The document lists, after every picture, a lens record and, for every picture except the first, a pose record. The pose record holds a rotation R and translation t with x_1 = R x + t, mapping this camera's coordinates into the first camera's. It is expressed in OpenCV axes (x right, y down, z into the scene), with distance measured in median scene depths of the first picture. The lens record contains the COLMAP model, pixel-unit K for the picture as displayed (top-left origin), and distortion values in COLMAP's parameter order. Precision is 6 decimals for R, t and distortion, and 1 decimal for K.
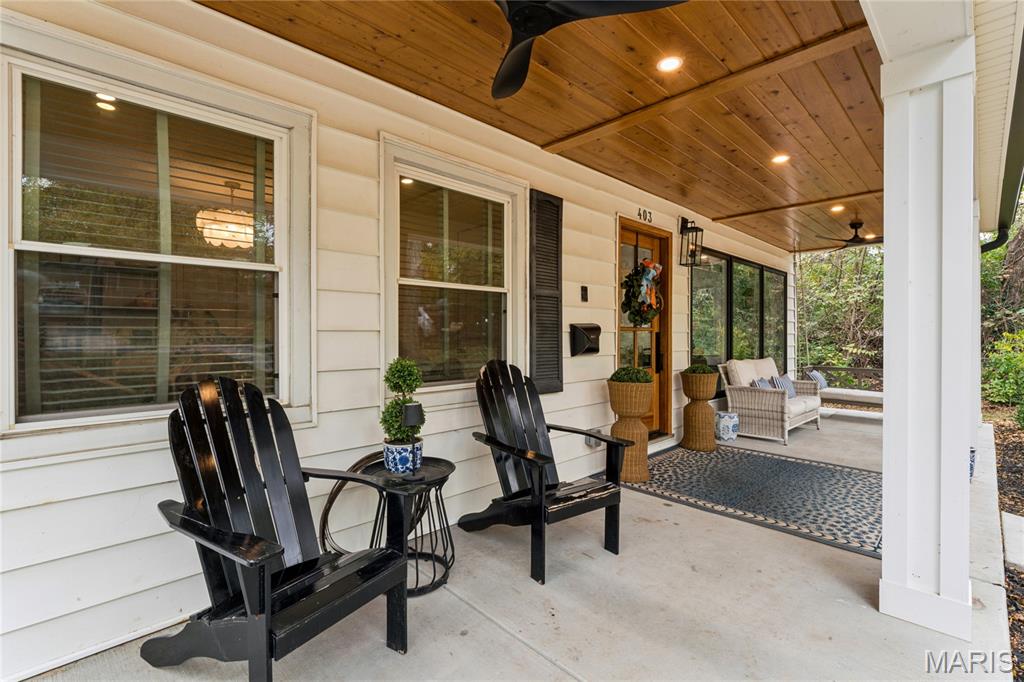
lens RADIAL K [[463.3, 0, 515.0], [0, 463.3, 335.1], [0, 0, 1]] dist [-0.004455, 0.000216]
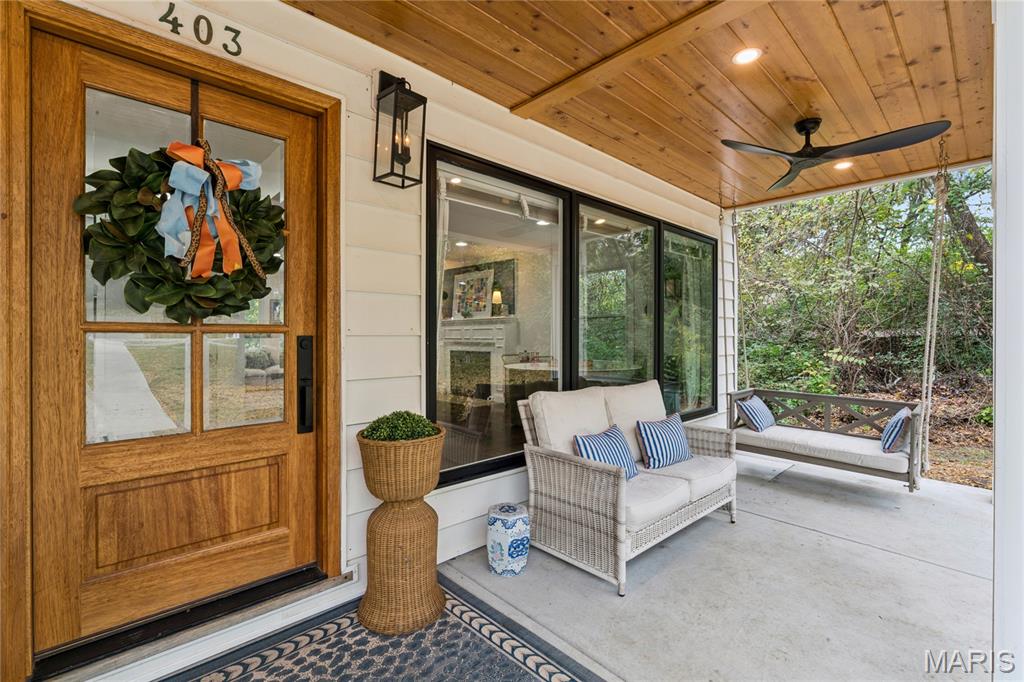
lens RADIAL K [[463.3, 0, 508.6], [0, 463.3, 341.9], [0, 0, 1]] dist [-0.004455, 0.000216]
pose [[0.999869, 0.004453, -0.015585, 0.472487], [-0.004159, 0.999815, 0.018797, -0.010105], [0.015666, -0.018730, 0.999702, 0.547127]]
